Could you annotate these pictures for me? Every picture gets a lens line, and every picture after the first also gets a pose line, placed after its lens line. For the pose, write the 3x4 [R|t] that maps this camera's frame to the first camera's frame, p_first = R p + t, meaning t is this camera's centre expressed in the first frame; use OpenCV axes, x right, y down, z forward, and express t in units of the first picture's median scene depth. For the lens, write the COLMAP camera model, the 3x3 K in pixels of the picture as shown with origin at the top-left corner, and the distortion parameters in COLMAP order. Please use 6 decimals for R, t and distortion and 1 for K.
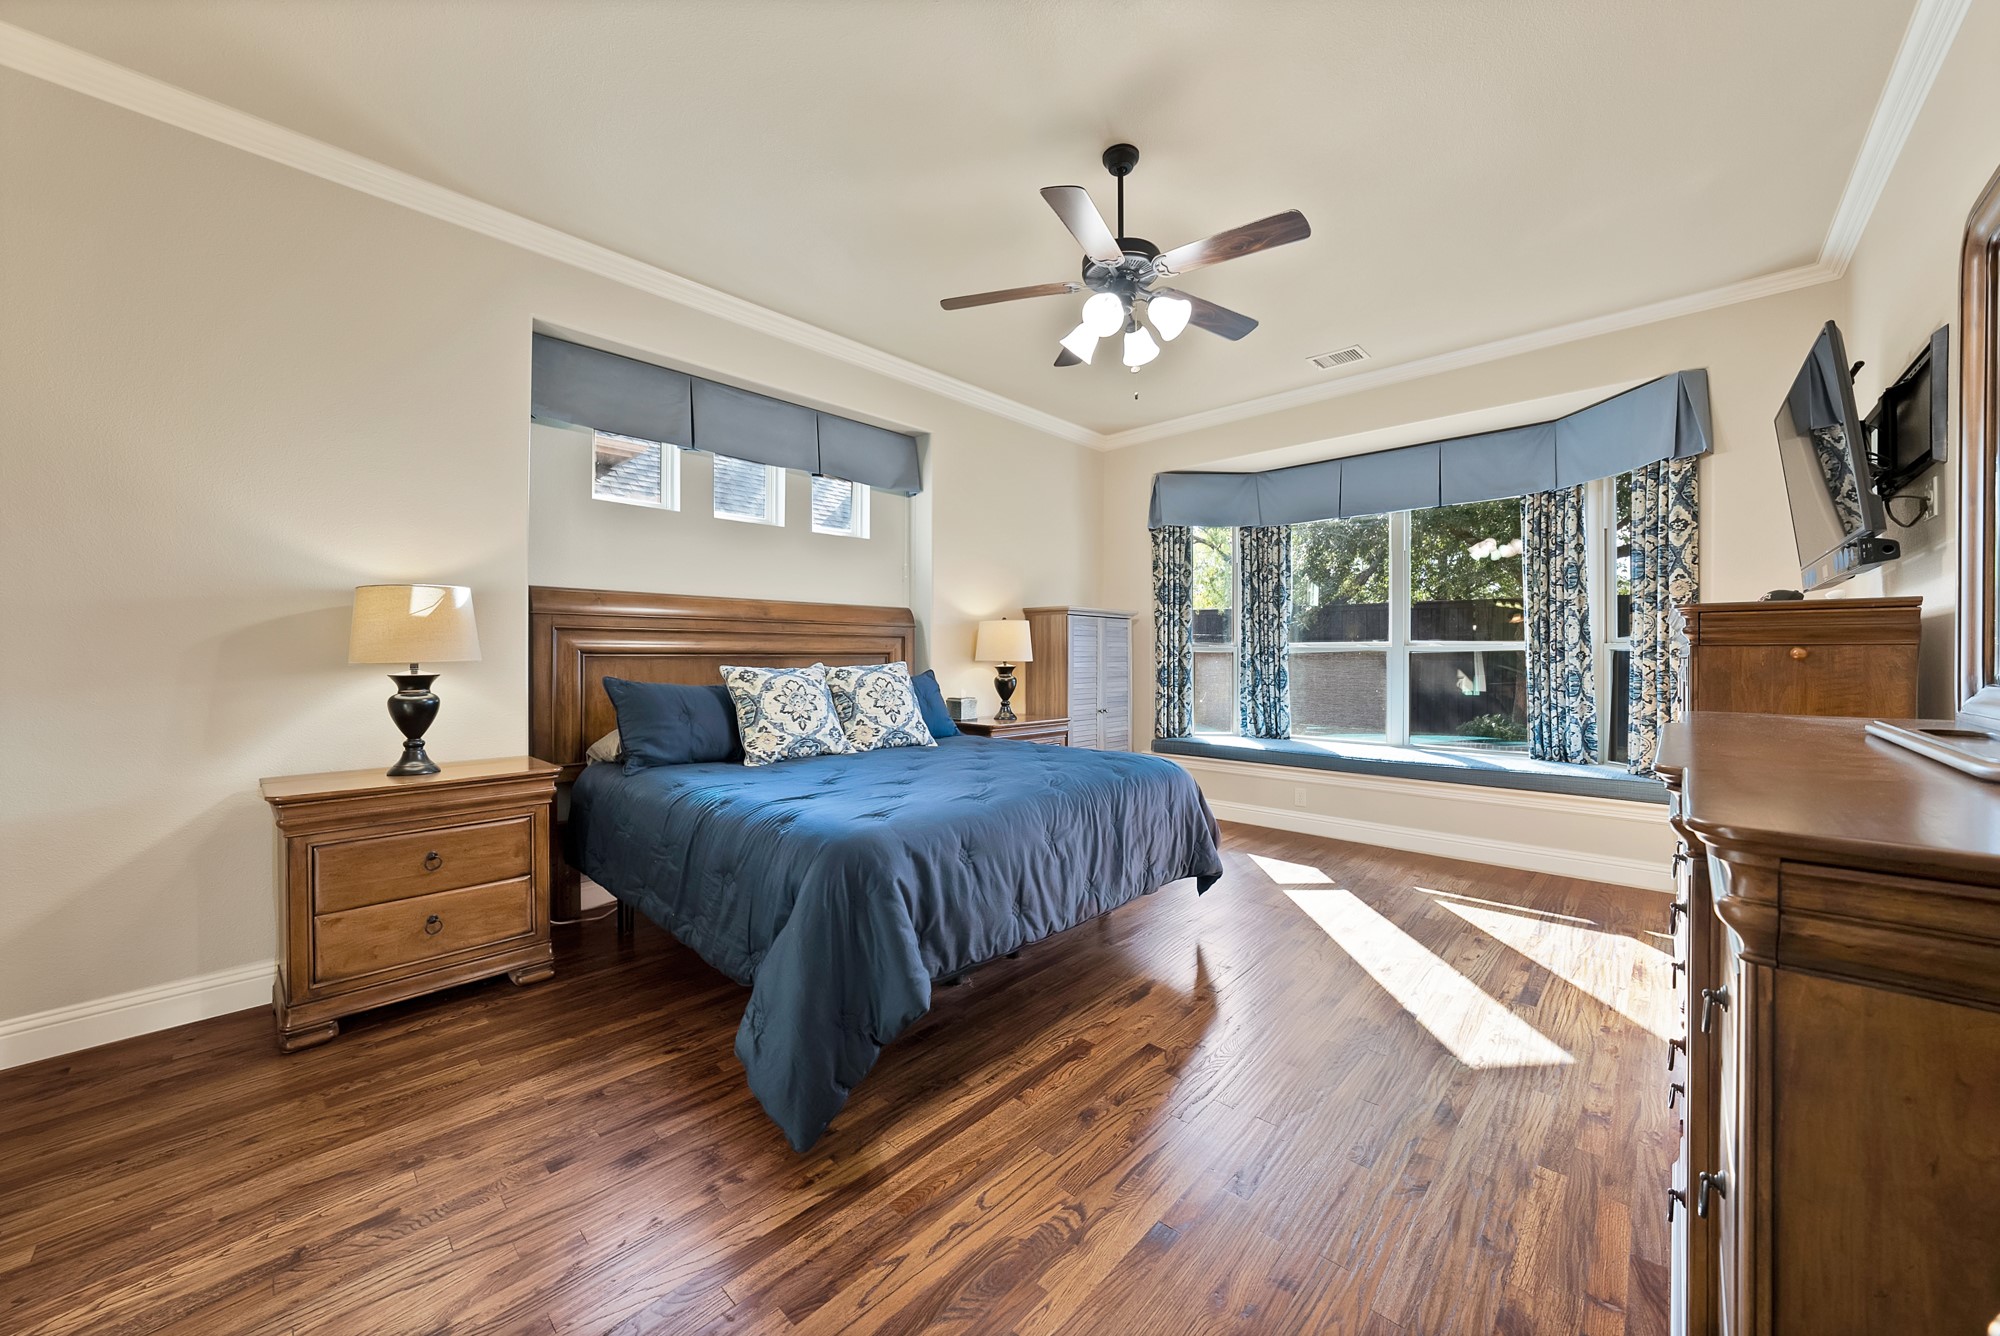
lens RADIAL K [[719.8, 0, 1002.3], [0, 719.8, 661.6], [0, 0, 1]] dist [-0.016206, 0.000189]
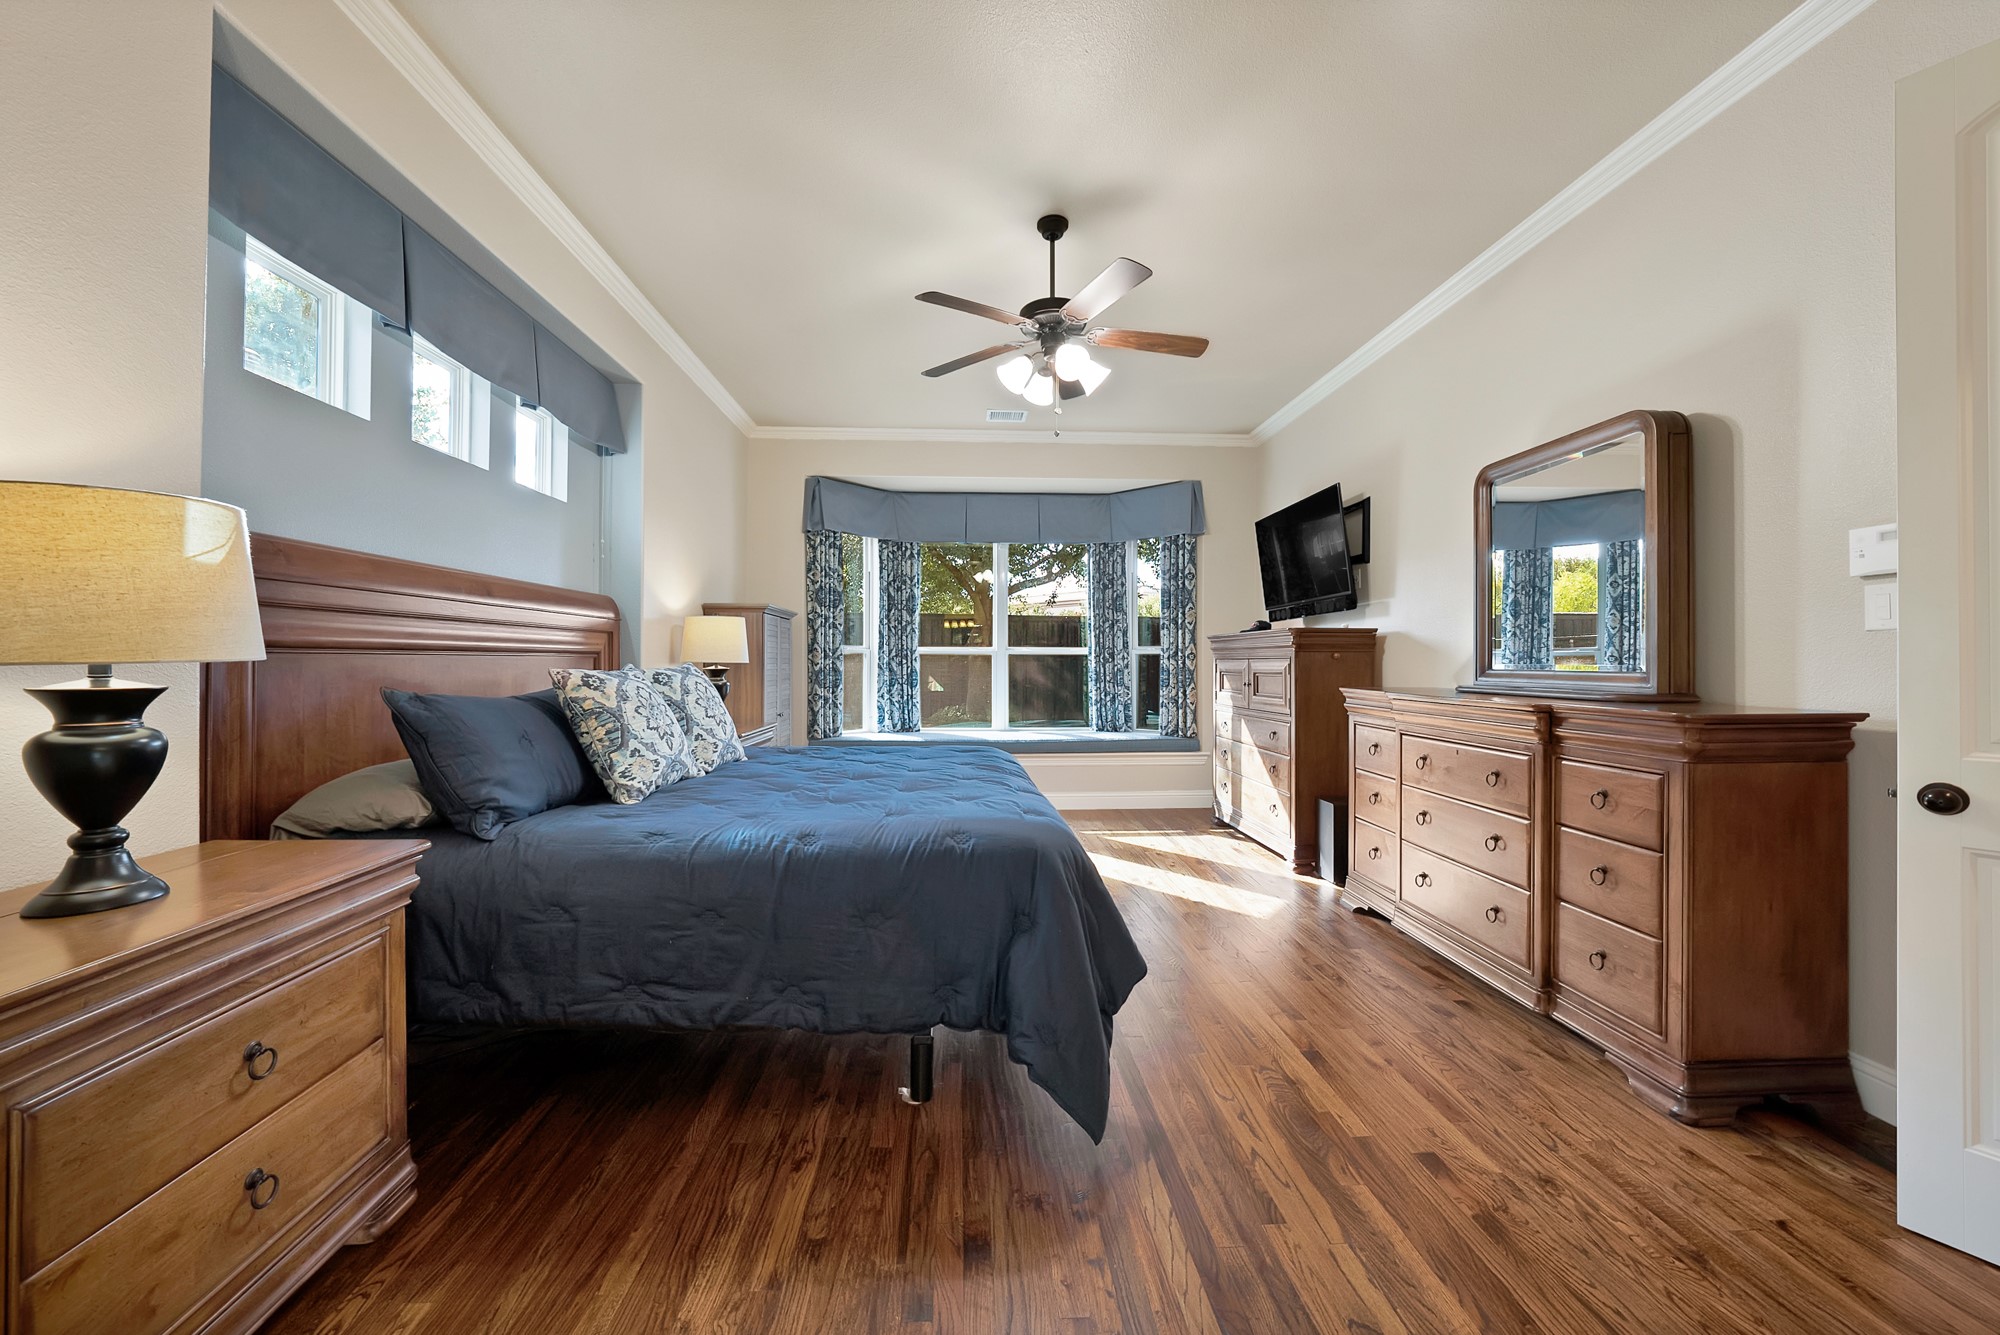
lens RADIAL K [[719.8, 0, 1002.3], [0, 719.8, 661.1], [0, 0, 1]] dist [-0.016206, 0.000189]
pose [[0.693536, -0.000298, 0.720421, -0.441669], [0.004981, 0.999978, -0.004382, 0.003495], [-0.720404, 0.006627, 0.693523, 0.156678]]
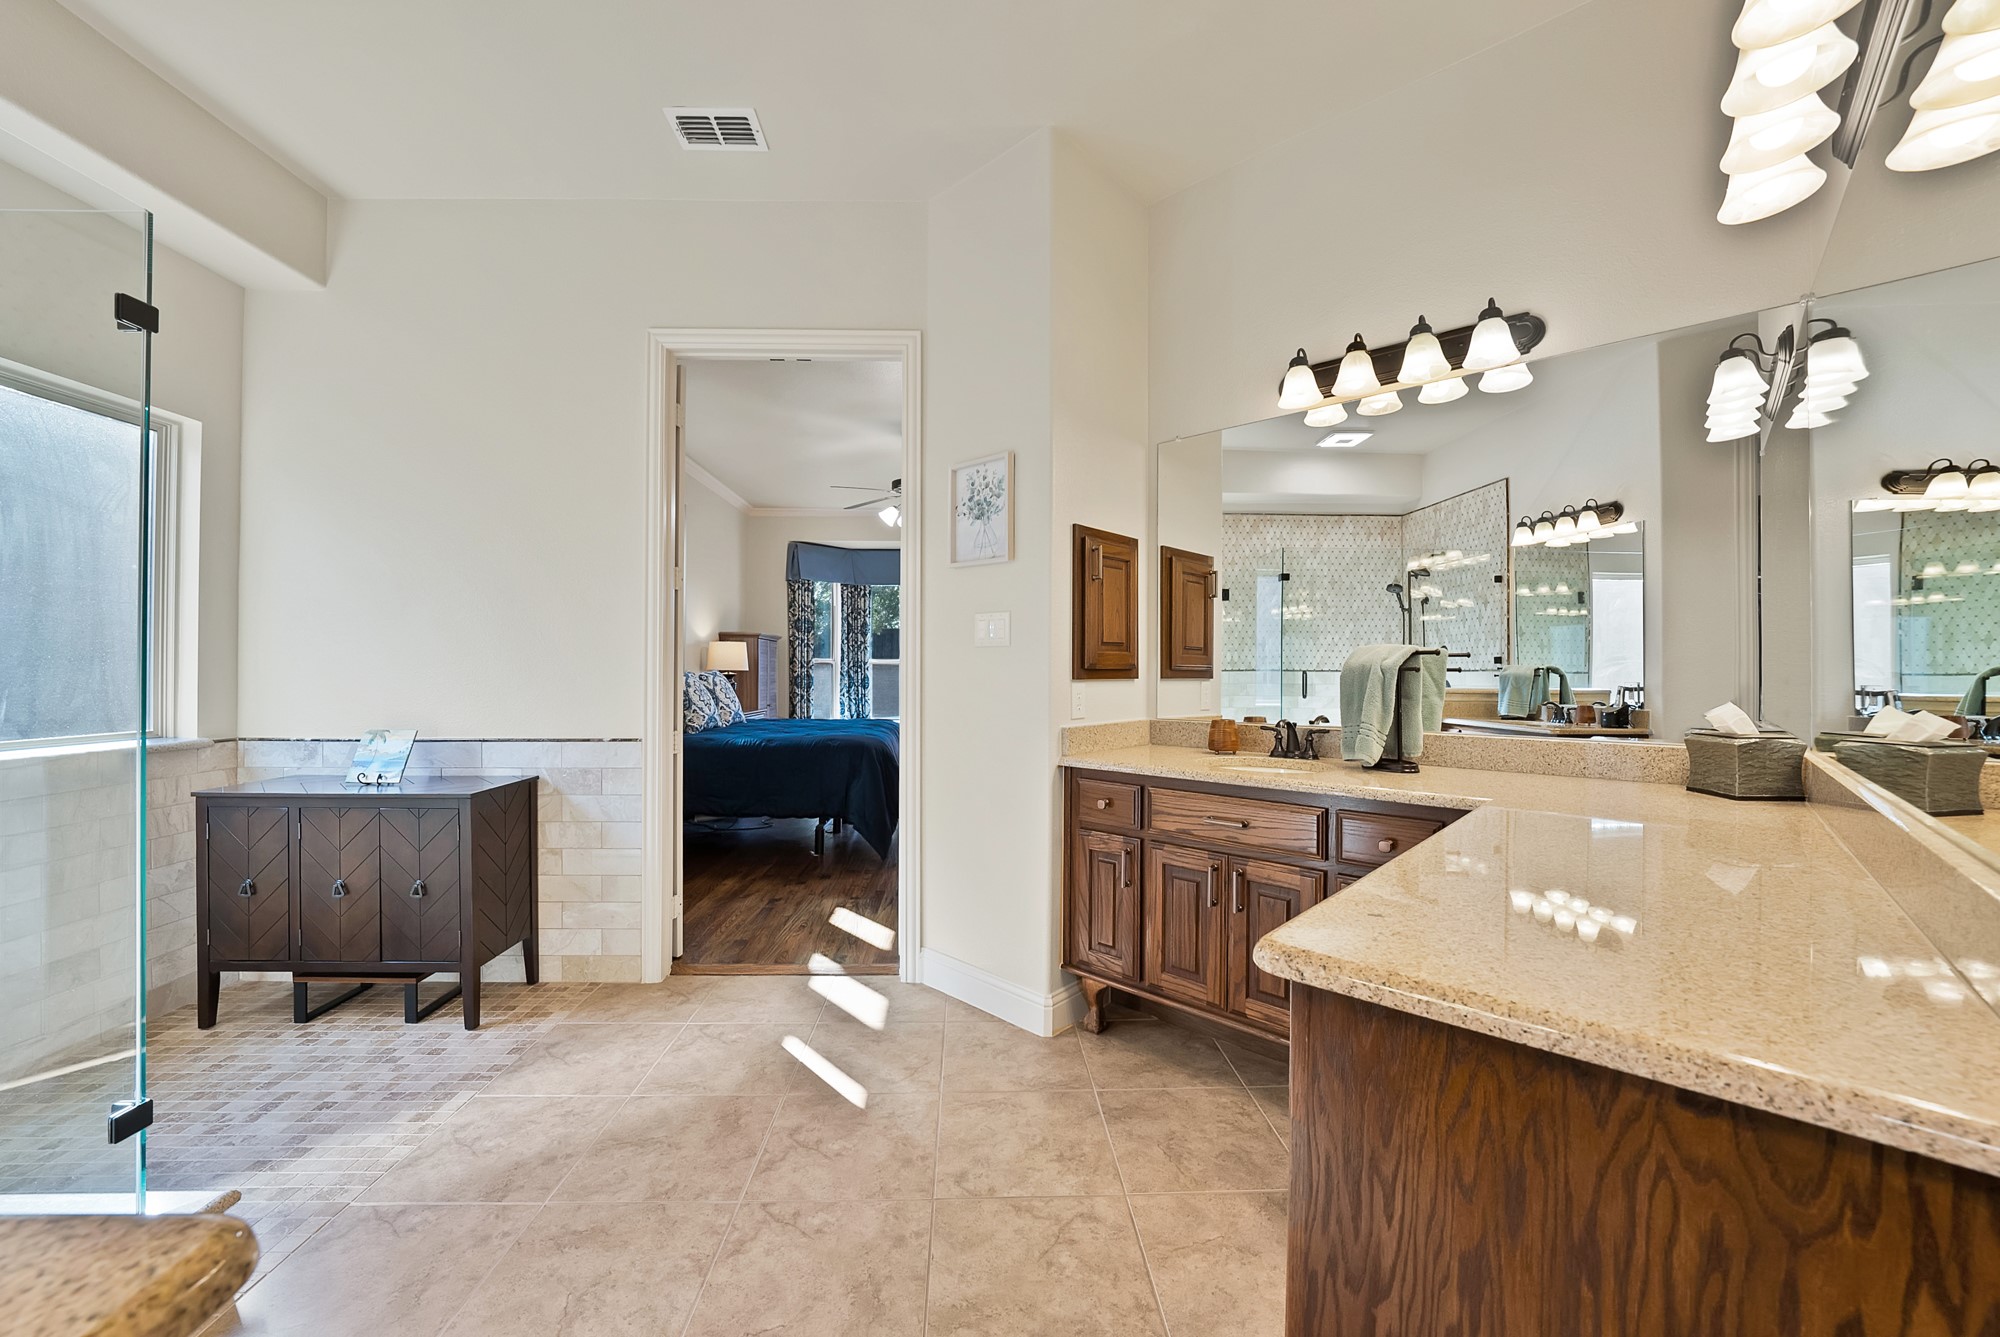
lens RADIAL K [[719.8, 0, 1002.3], [0, 719.8, 662.1], [0, 0, 1]] dist [-0.016206, 0.000189]
pose [[0.694000, 0.009267, 0.719915, -0.731298], [0.004239, 0.999847, -0.016957, 0.010796], [-0.719962, 0.014819, 0.693855, -0.425118]]
